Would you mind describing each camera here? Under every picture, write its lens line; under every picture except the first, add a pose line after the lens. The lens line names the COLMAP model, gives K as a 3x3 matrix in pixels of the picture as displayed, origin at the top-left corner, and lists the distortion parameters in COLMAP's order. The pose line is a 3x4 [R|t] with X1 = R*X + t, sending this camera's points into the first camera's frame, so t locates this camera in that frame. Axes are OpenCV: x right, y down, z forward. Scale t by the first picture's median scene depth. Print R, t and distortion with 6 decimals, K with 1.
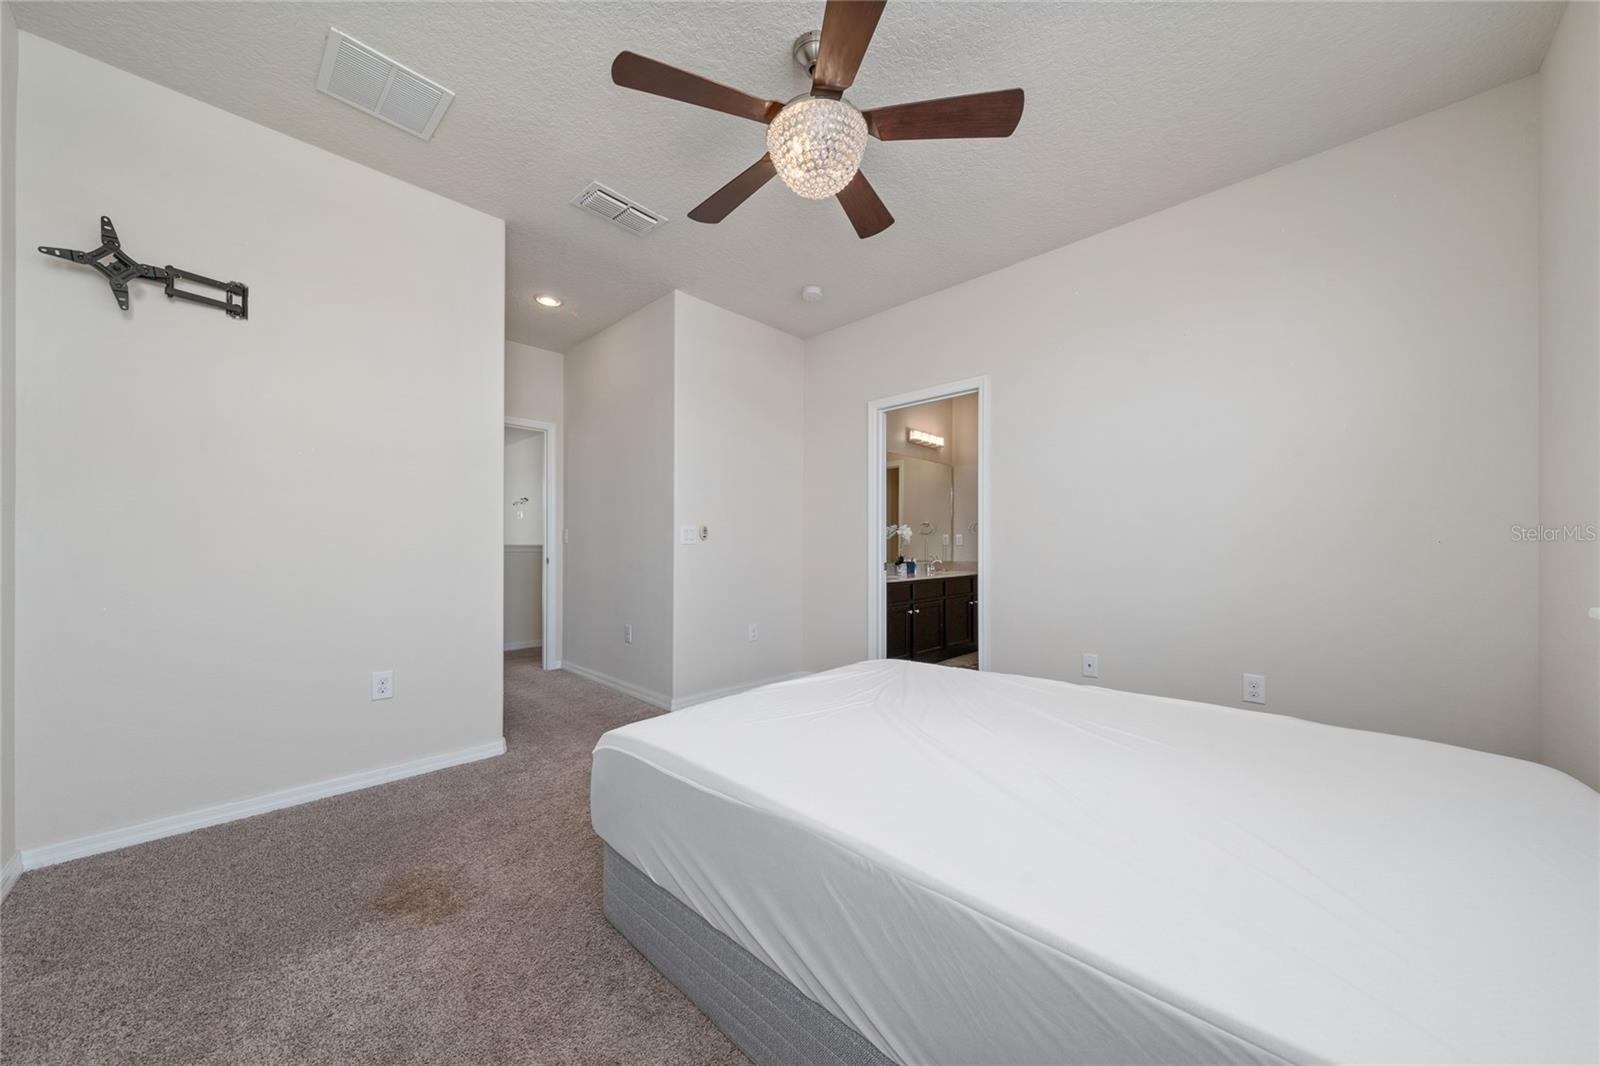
lens RADIAL K [[543.0, 0, 804.3], [0, 543.0, 540.6], [0, 0, 1]] dist [0.000314, 0.000018]
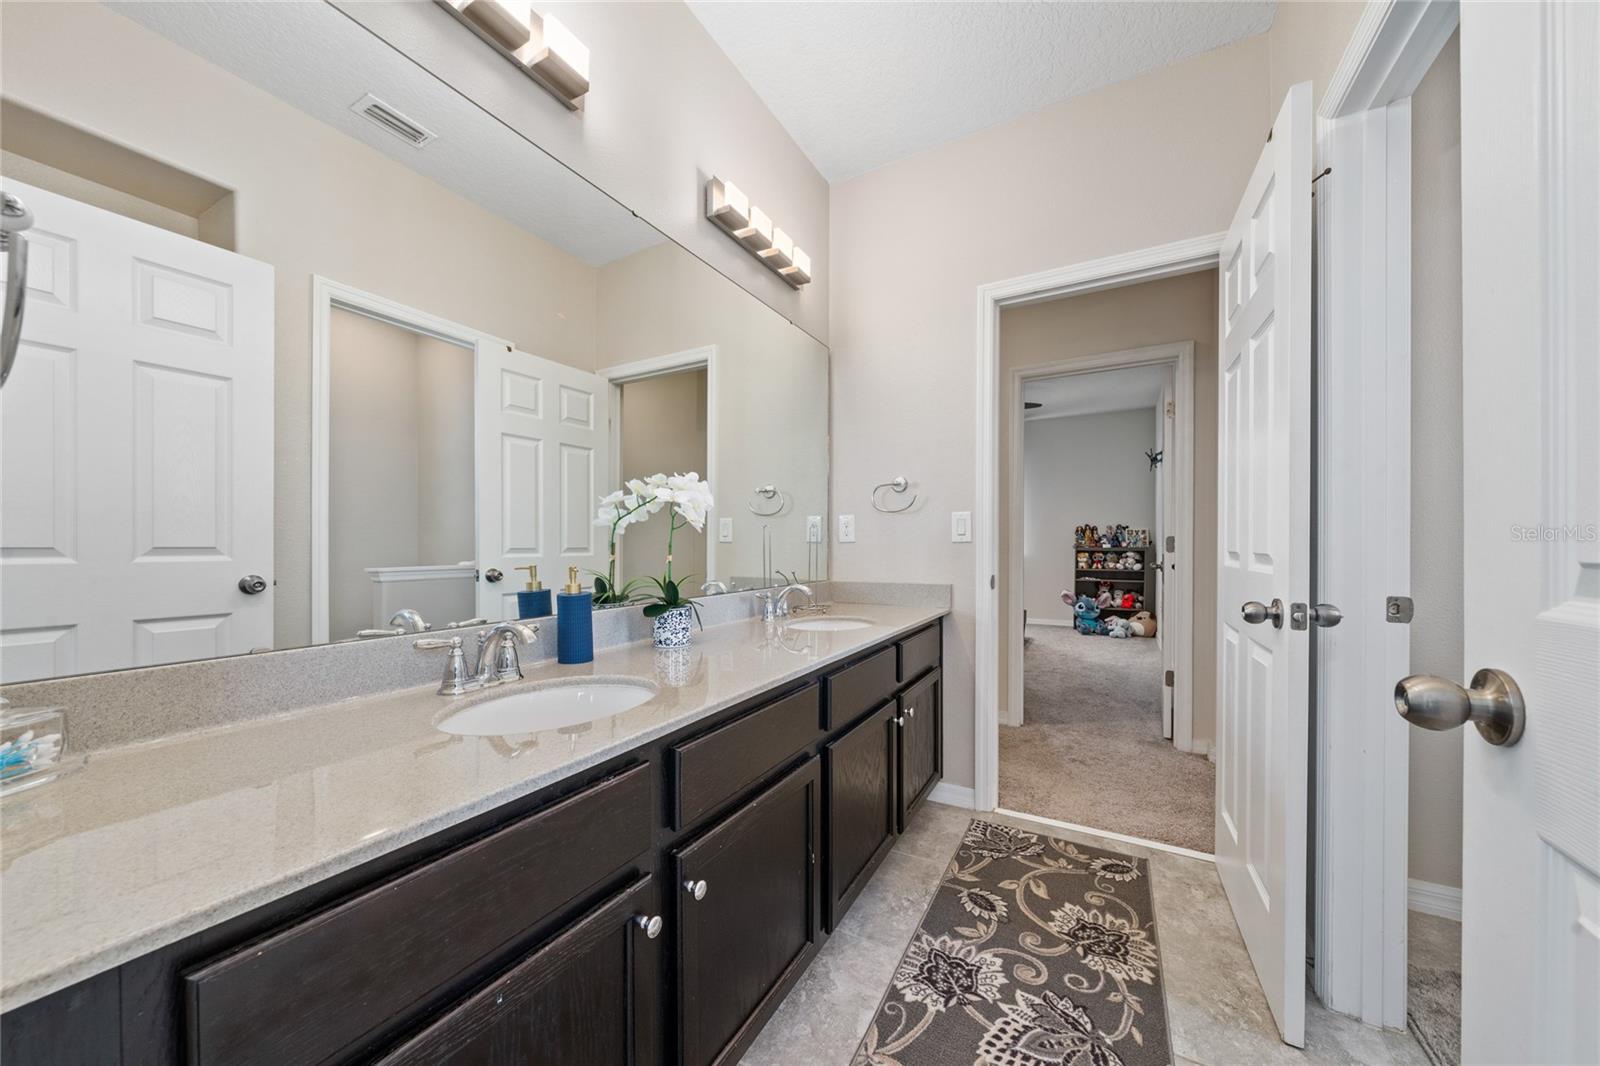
lens RADIAL K [[543.0, 0, 799.5], [0, 543.0, 538.7], [0, 0, 1]] dist [0.000314, 0.000018]
pose [[0.967704, -0.005334, 0.252033, 0.162337], [0.002944, 0.999947, 0.009861, 0.003533], [-0.252073, -0.008801, 0.967668, 0.673963]]
